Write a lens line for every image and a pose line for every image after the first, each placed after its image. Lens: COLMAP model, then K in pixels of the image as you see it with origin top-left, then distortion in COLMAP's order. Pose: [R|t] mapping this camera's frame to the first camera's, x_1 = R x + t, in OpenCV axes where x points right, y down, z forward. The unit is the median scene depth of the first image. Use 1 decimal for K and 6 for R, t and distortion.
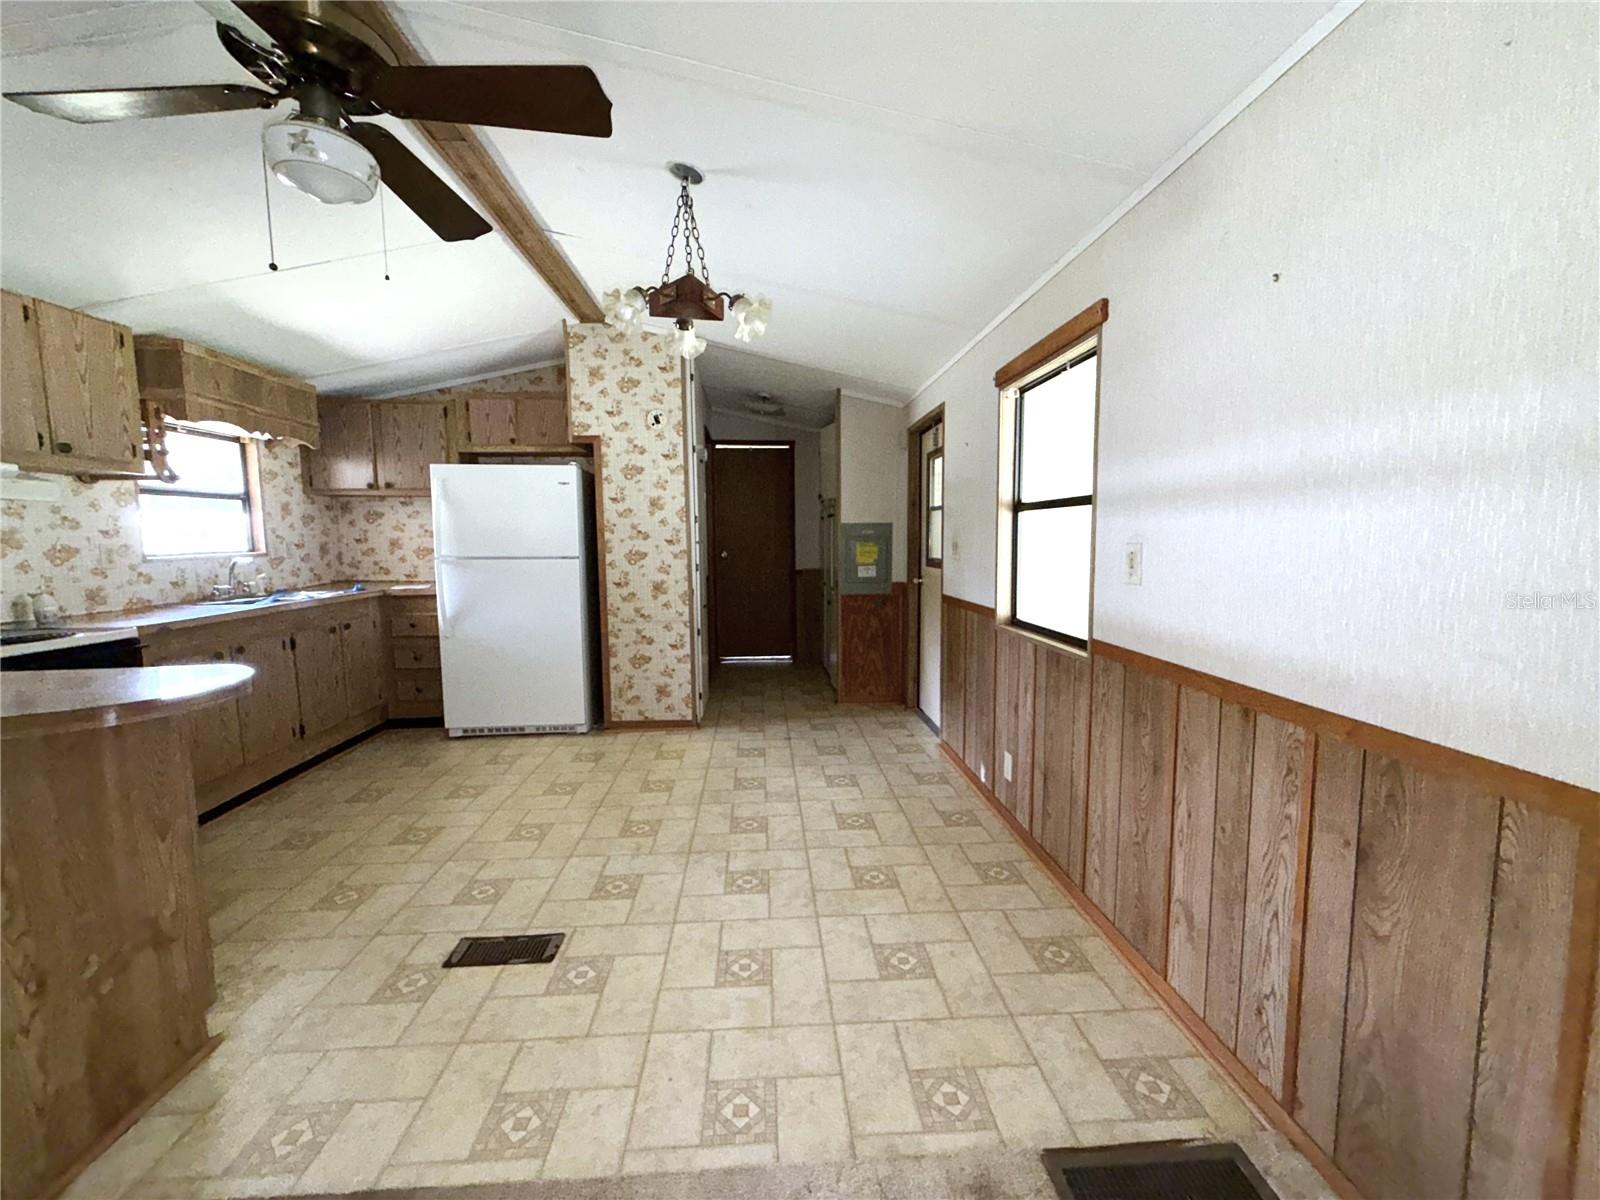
lens RADIAL K [[640.4, 0, 797.5], [0, 640.4, 597.6], [0, 0, 1]] dist [0.000486, -0.000103]
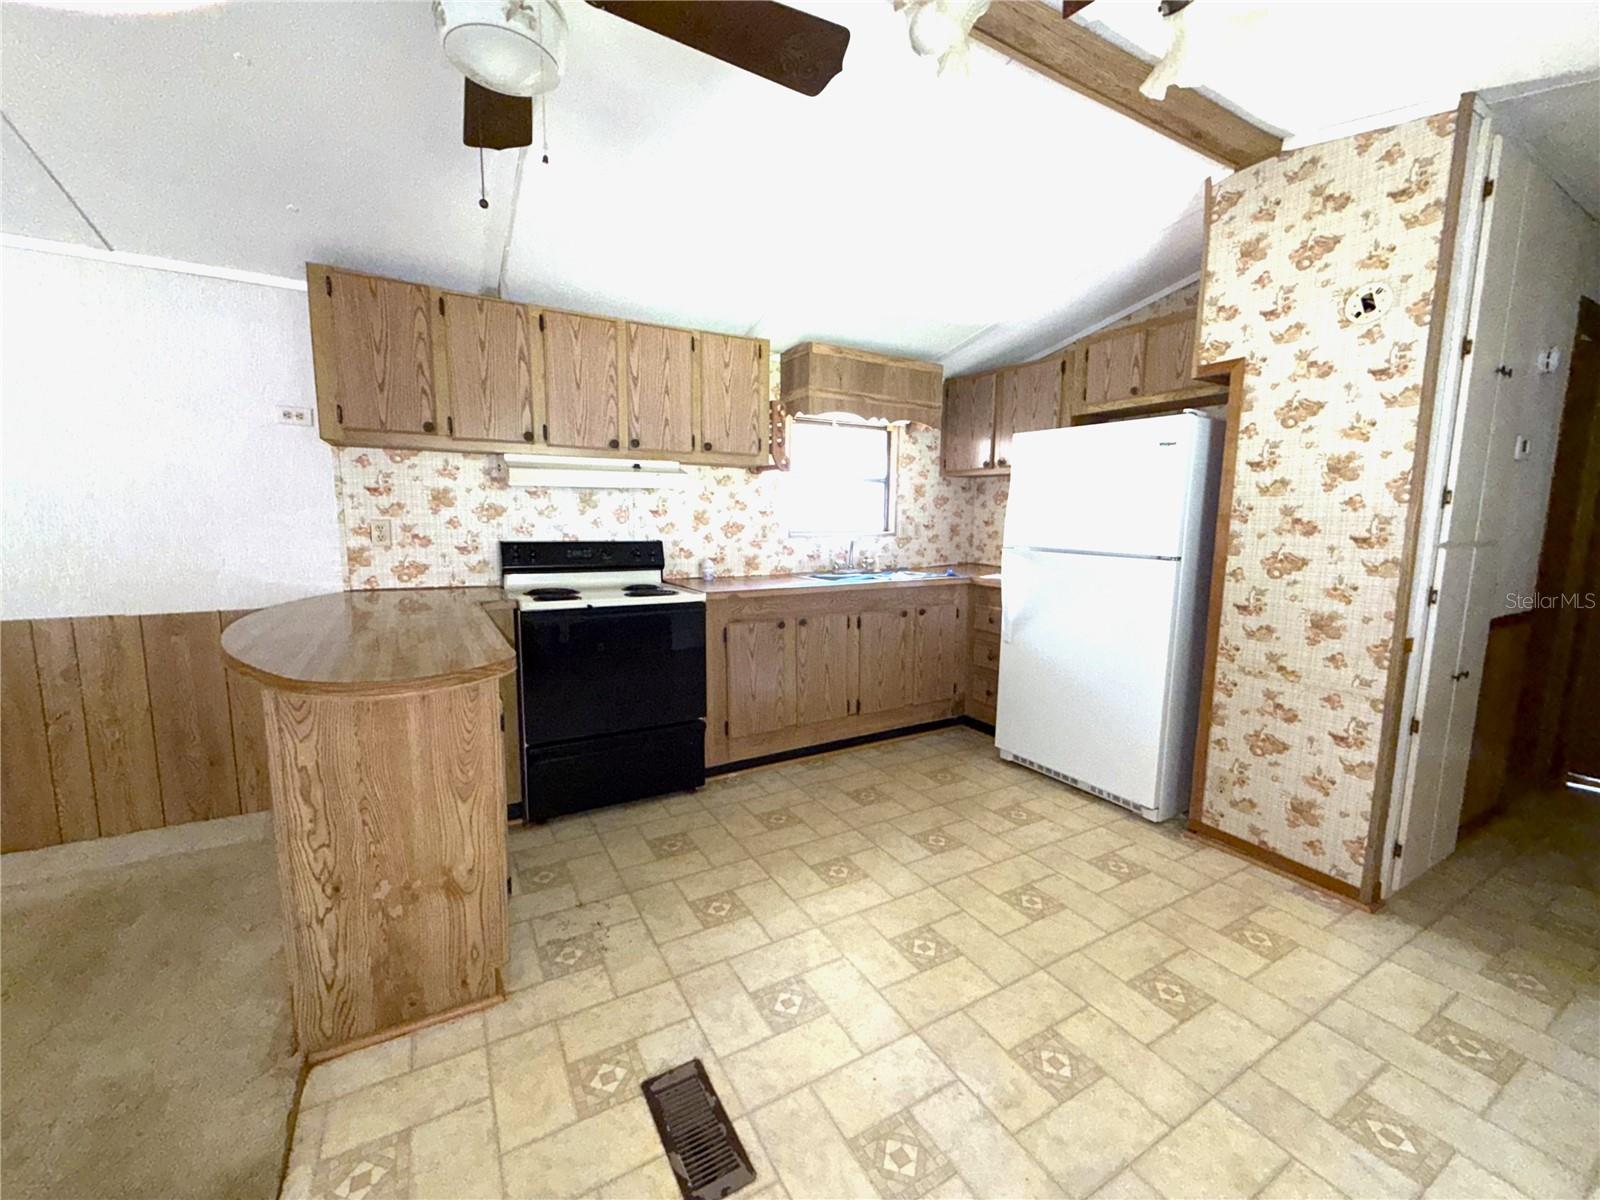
lens RADIAL K [[640.4, 0, 797.5], [0, 640.4, 597.6], [0, 0, 1]] dist [0.000486, -0.000103]
pose [[0.441214, 0.129073, -0.888071, 0.065513], [-0.101073, 0.990453, 0.093738, -0.045371], [0.891692, 0.048402, 0.450047, 0.369951]]
